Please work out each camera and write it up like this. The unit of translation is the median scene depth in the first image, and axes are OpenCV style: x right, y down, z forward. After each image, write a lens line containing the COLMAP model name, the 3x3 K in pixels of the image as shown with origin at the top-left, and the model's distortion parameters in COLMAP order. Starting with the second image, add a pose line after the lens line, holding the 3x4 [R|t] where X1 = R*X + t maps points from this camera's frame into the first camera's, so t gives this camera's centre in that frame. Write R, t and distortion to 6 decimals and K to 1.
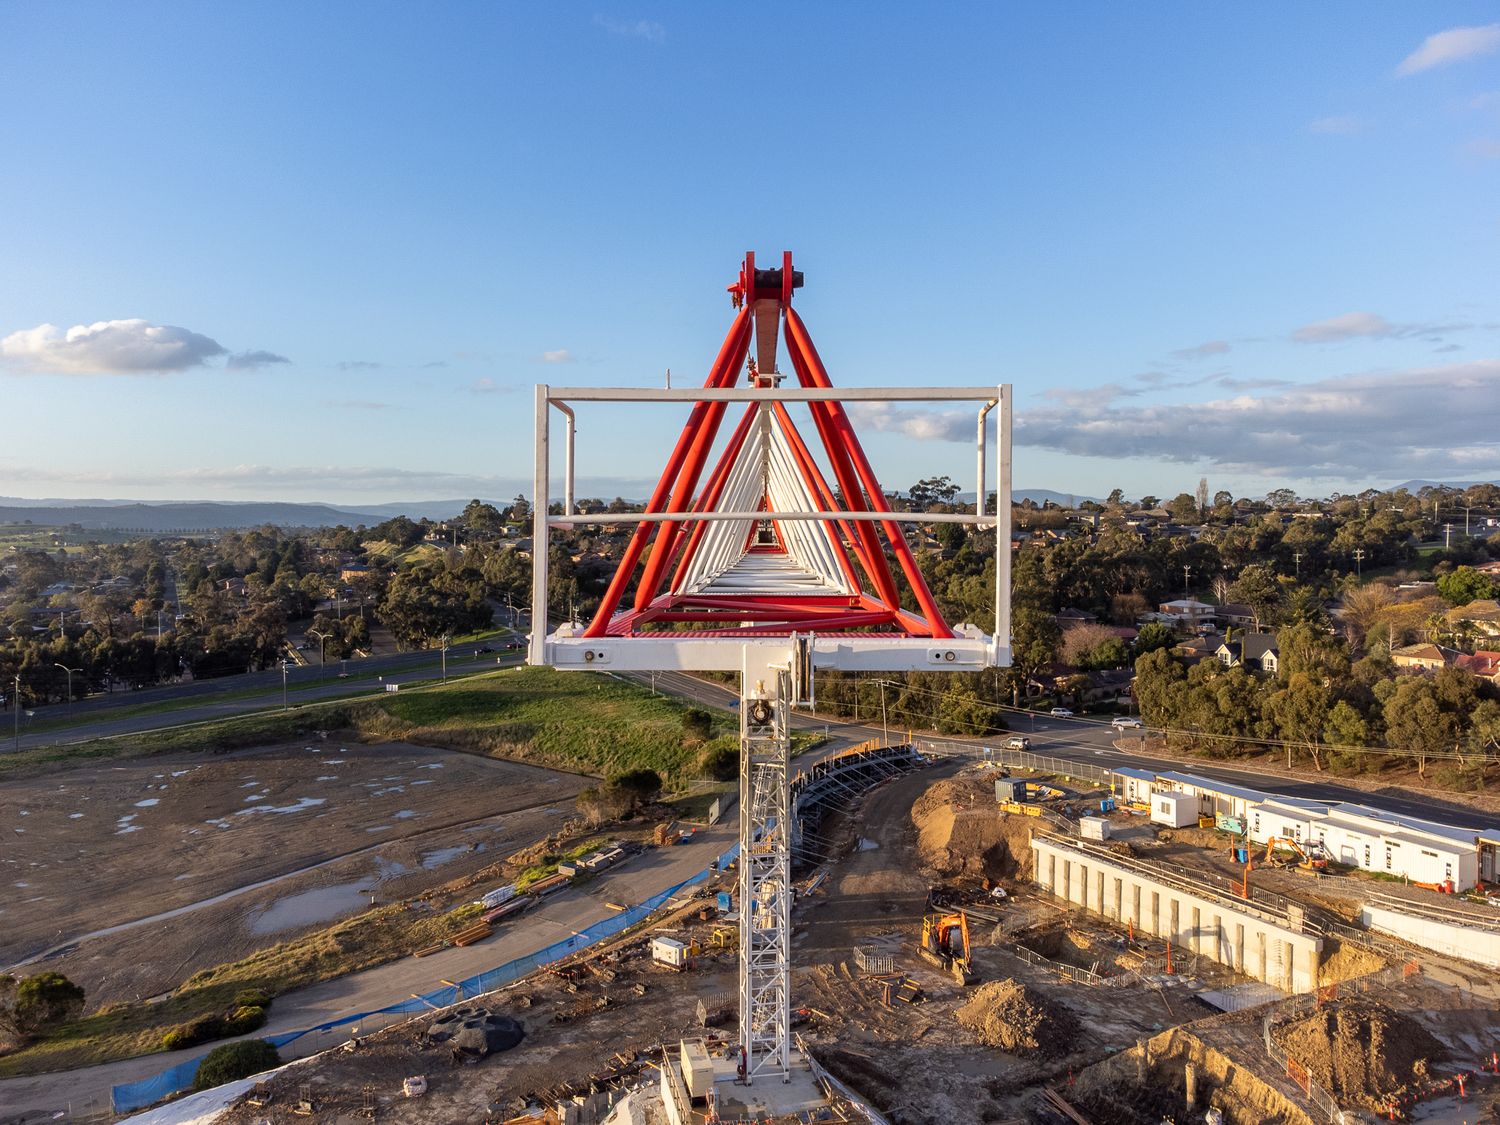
lens RADIAL K [[1139.5, 0, 750.0], [0, 1139.5, 562.5], [0, 0, 1]] dist [-0.007024, 0.050610]
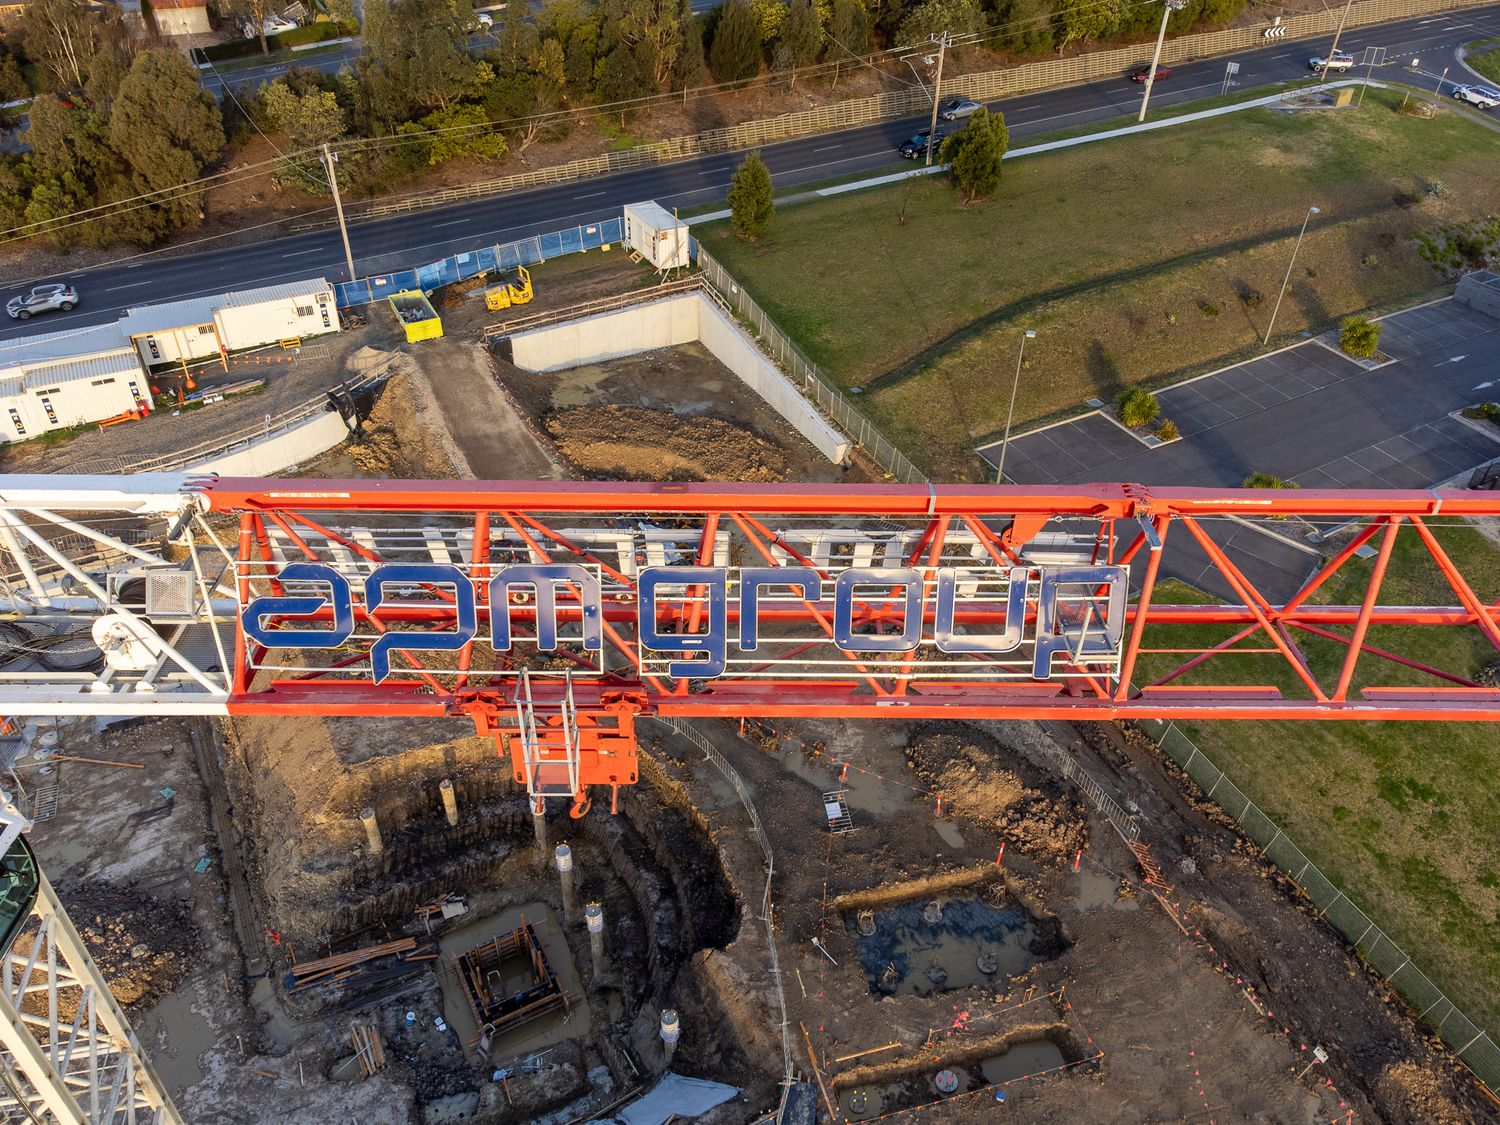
lens RADIAL K [[1139.5, 0, 750.0], [0, 1139.5, 562.5], [0, 0, 1]] dist [-0.007024, 0.050610]
pose [[-0.021635, -0.615330, 0.787973, -0.112659], [0.010258, 0.787979, 0.615617, -0.125881], [-0.999713, 0.021402, -0.010736, 0.550196]]
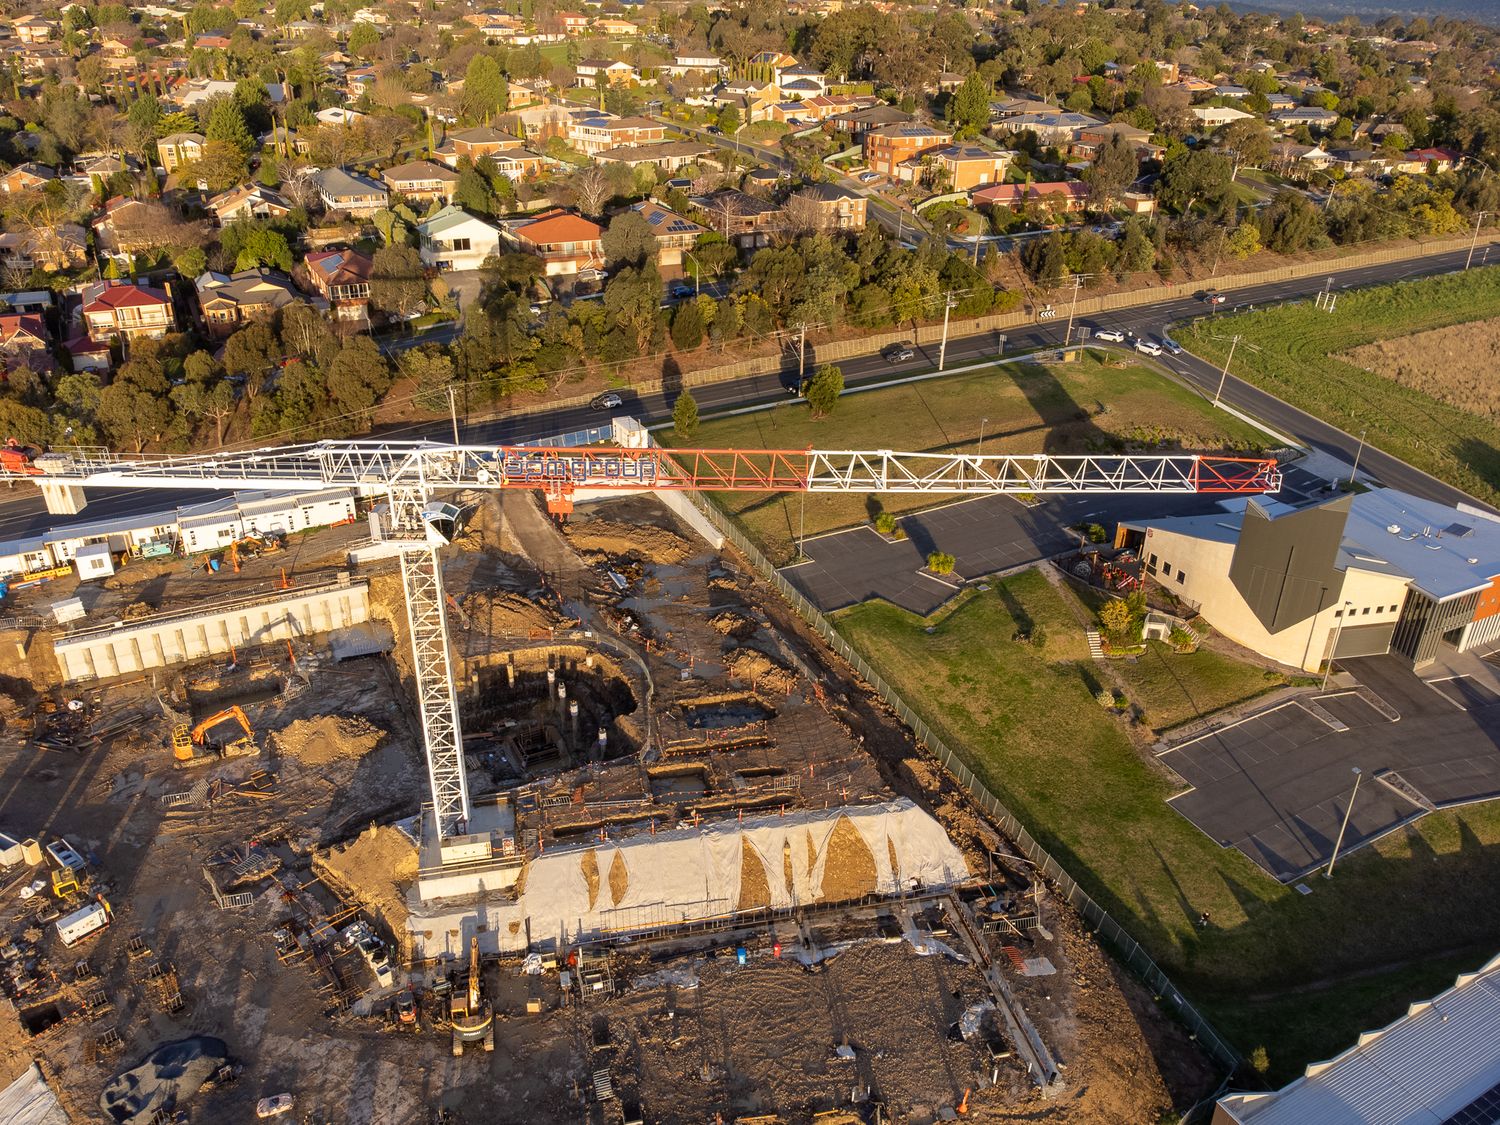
lens RADIAL K [[1135.6, 0, 750.0], [0, 1135.6, 562.5], [0, 0, 1]] dist [0.053625, -0.002870]
pose [[-0.002713, -0.455407, 0.890279, -0.782141], [0.017618, 0.890123, 0.455380, -0.351755], [-0.999841, 0.016921, 0.005609, 0.427476]]
